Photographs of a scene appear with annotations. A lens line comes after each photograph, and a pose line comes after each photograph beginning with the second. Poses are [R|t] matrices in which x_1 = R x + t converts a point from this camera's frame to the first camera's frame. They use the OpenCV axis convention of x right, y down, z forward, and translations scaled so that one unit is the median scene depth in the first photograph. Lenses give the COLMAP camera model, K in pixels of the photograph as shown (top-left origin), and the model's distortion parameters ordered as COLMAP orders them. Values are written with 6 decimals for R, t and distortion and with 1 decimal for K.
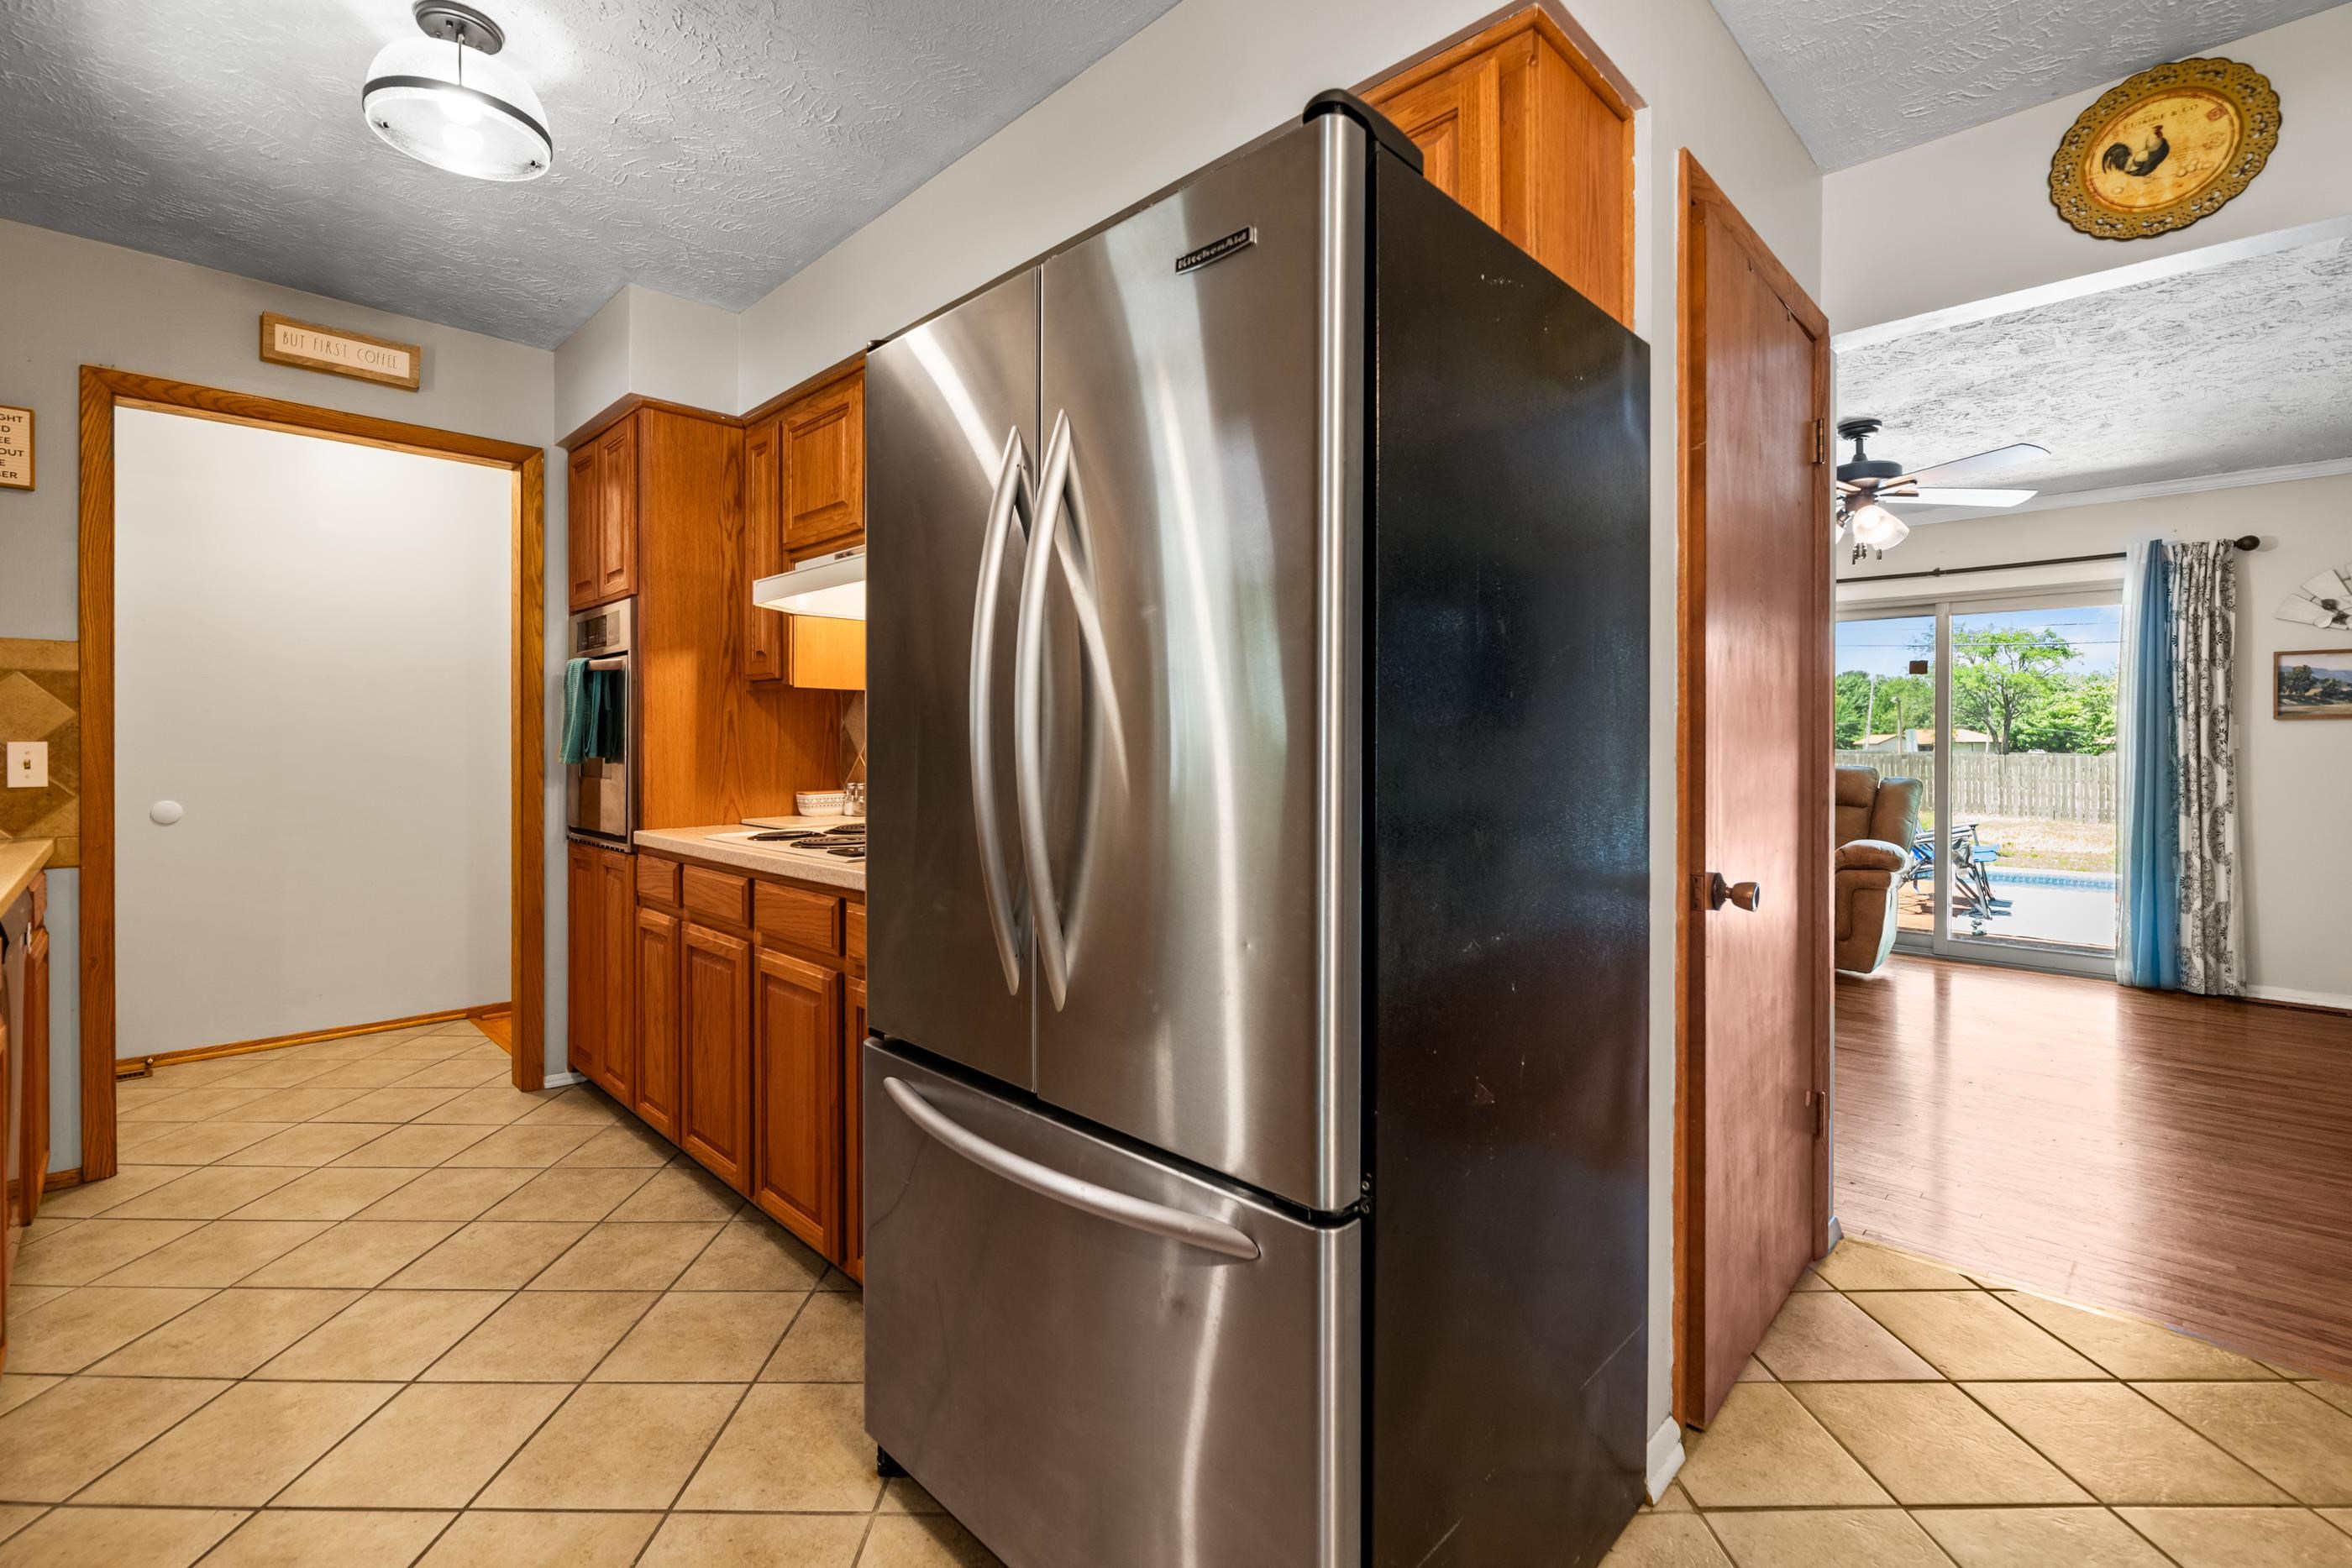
lens RADIAL K [[1022.4, 0, 1175.9], [0, 1022.4, 756.2], [0, 0, 1]] dist [-0.001241, -0.000499]
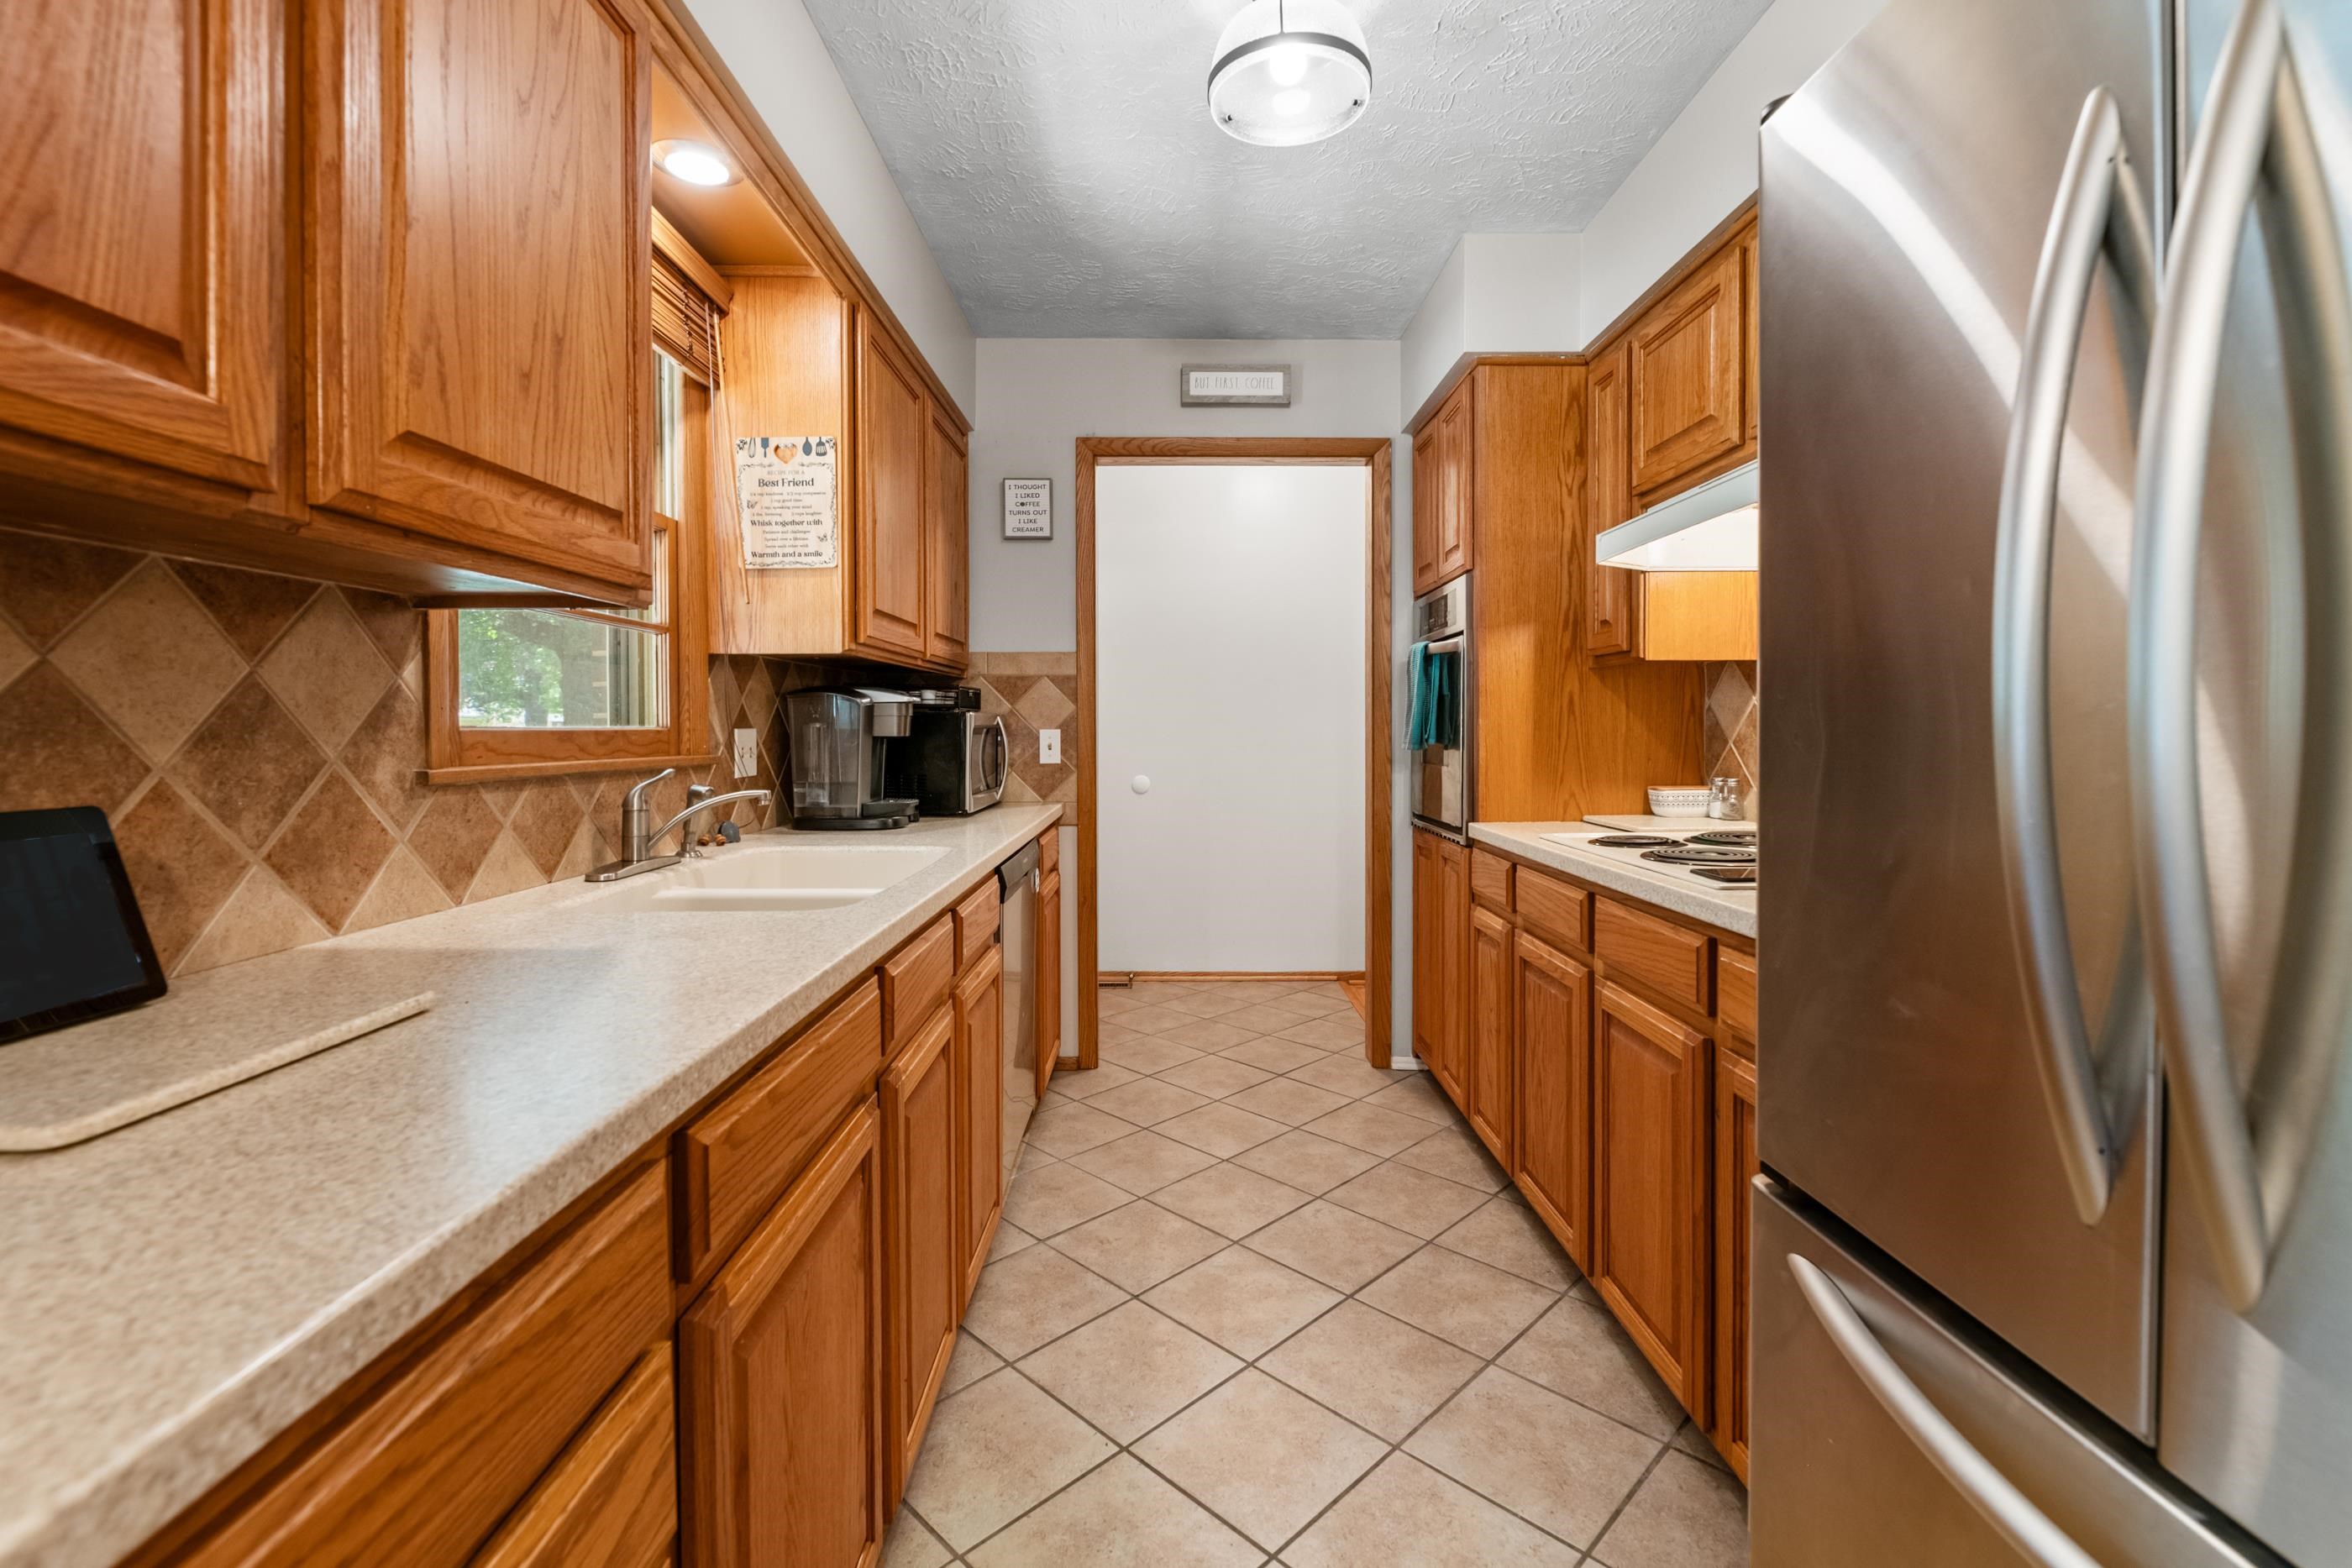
lens RADIAL K [[1029.0, 0, 1172.1], [0, 1029.0, 733.2], [0, 0, 1]] dist [-0.003468, -0.001107]
pose [[0.704199, -0.000591, -0.710002, -0.055201], [-0.005719, 0.999962, -0.006506, -0.001036], [0.709979, 0.008642, 0.704169, 0.149263]]
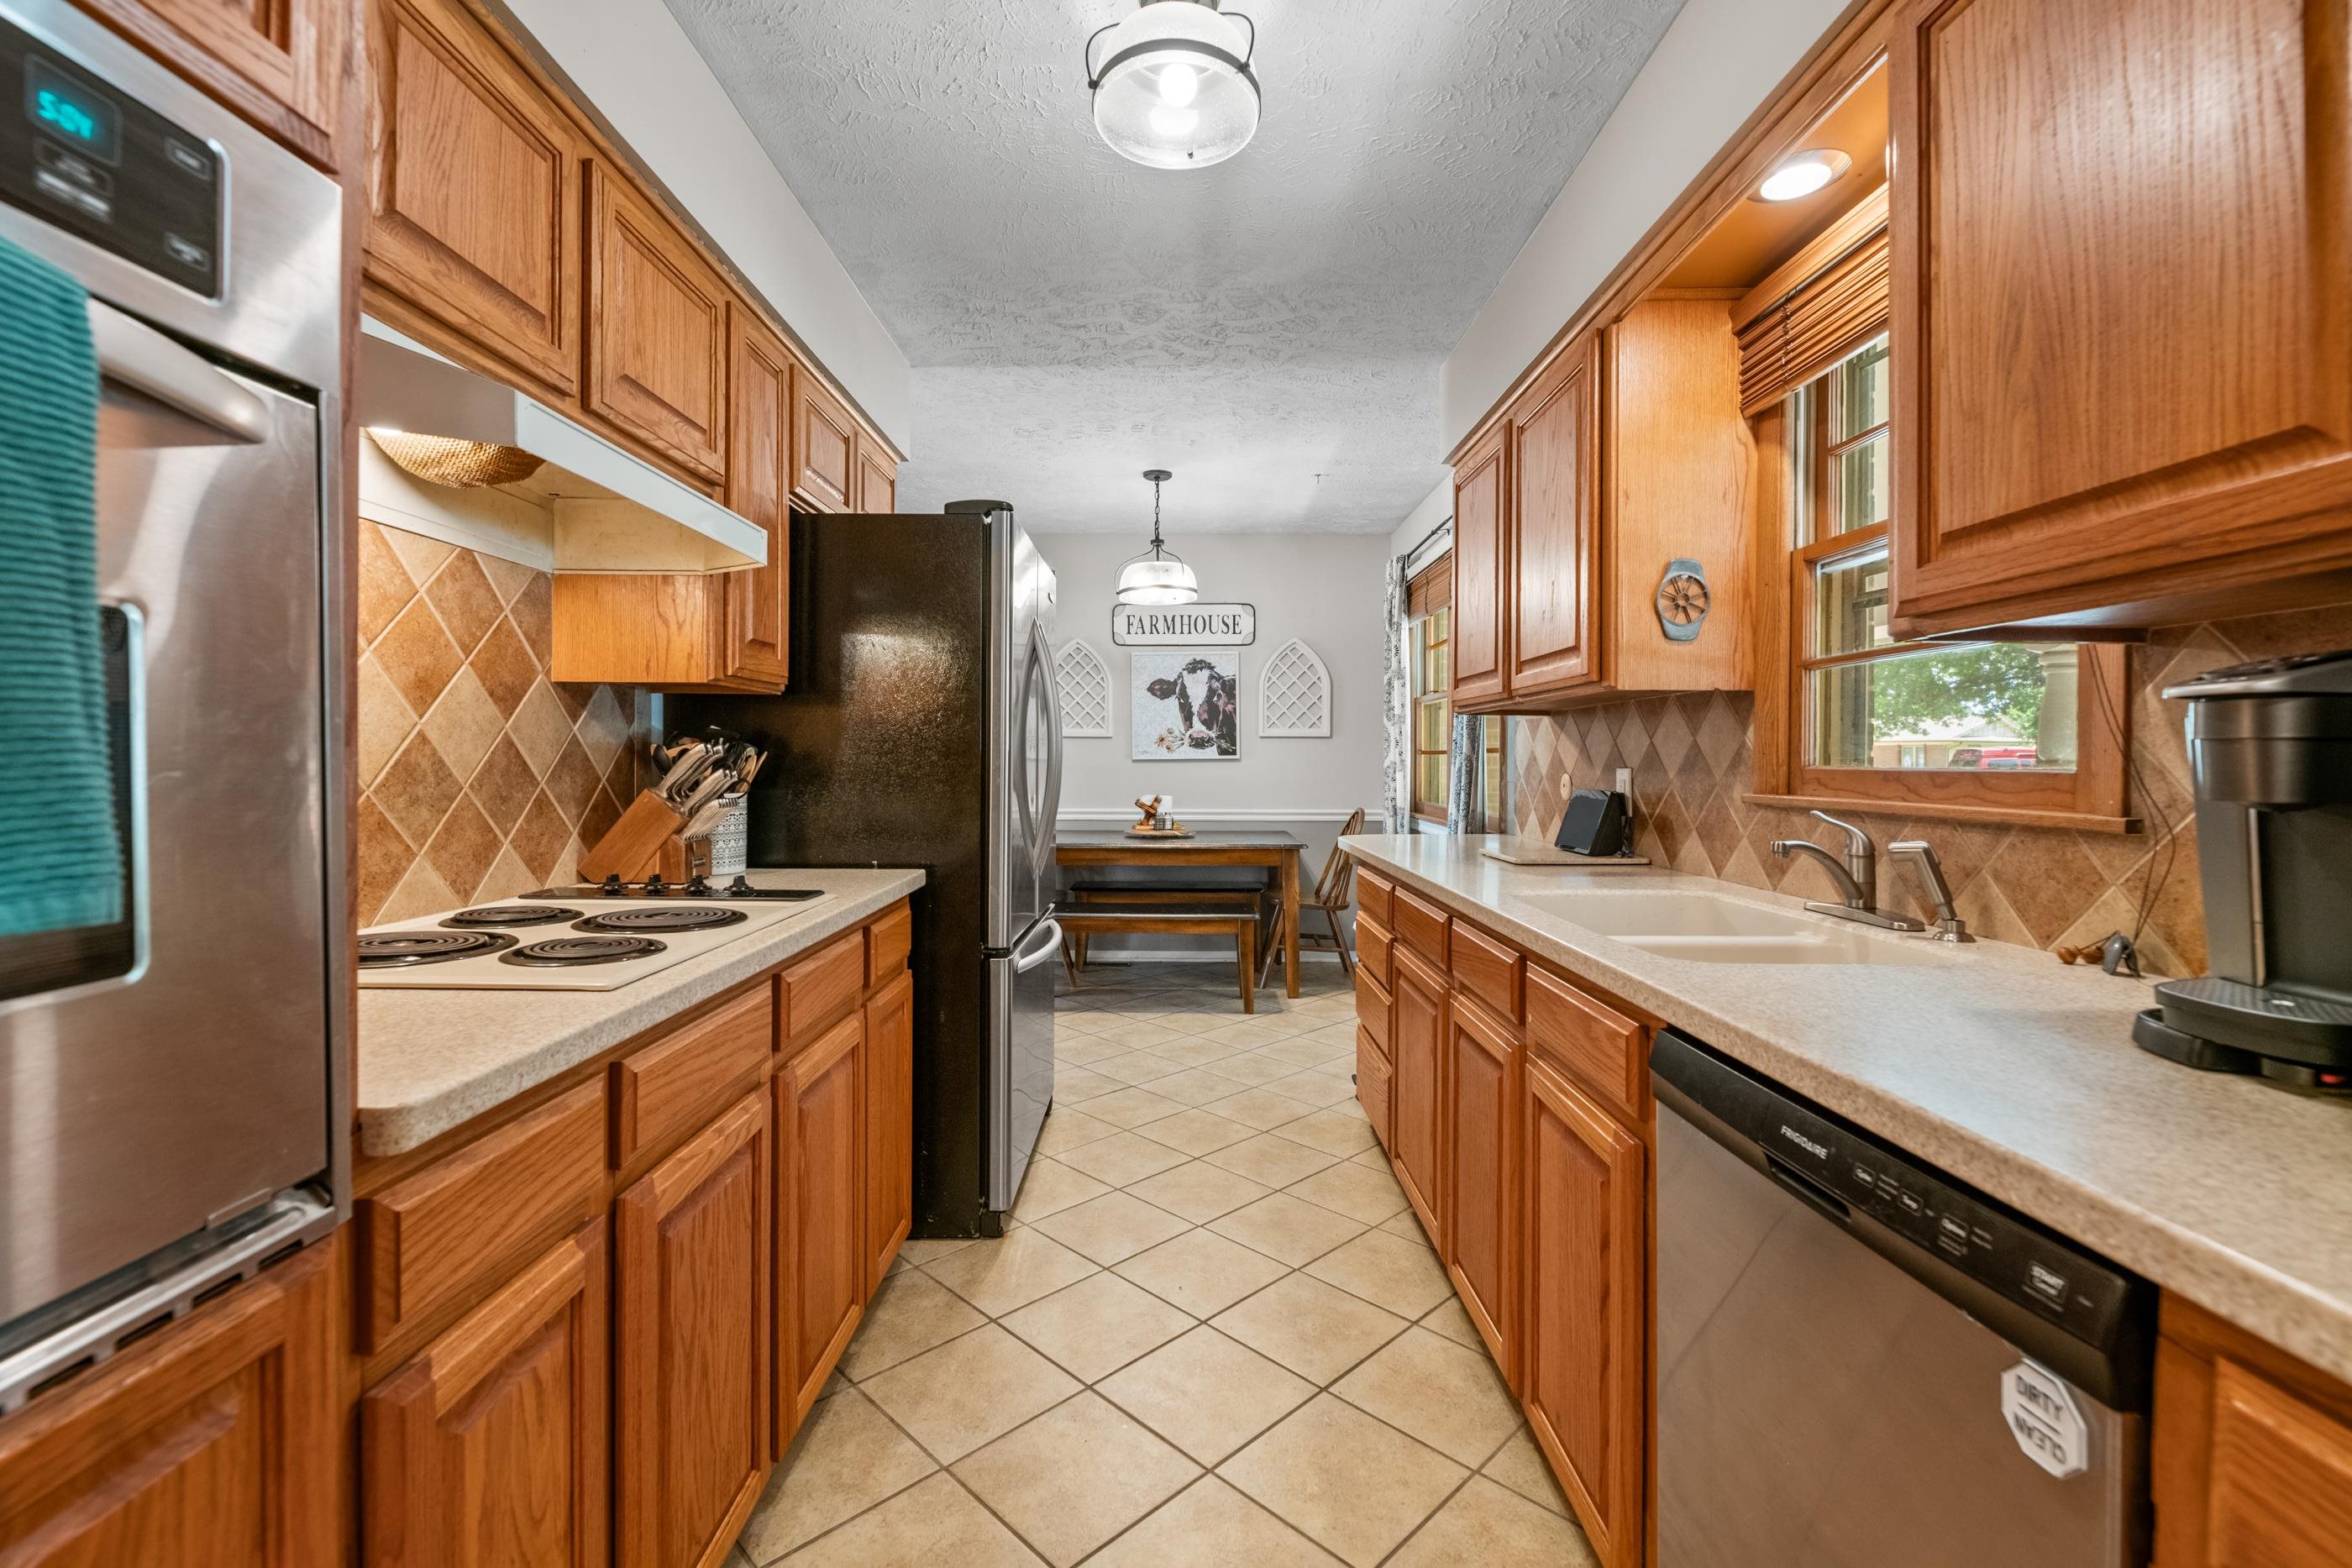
lens RADIAL K [[1022.4, 0, 1175.9], [0, 1022.4, 756.2], [0, 0, 1]] dist [-0.001241, -0.000499]
pose [[-0.699318, -0.001701, 0.714809, -0.904325], [0.003403, 0.999978, 0.005709, -0.018291], [-0.714803, 0.006425, -0.699297, 1.085808]]
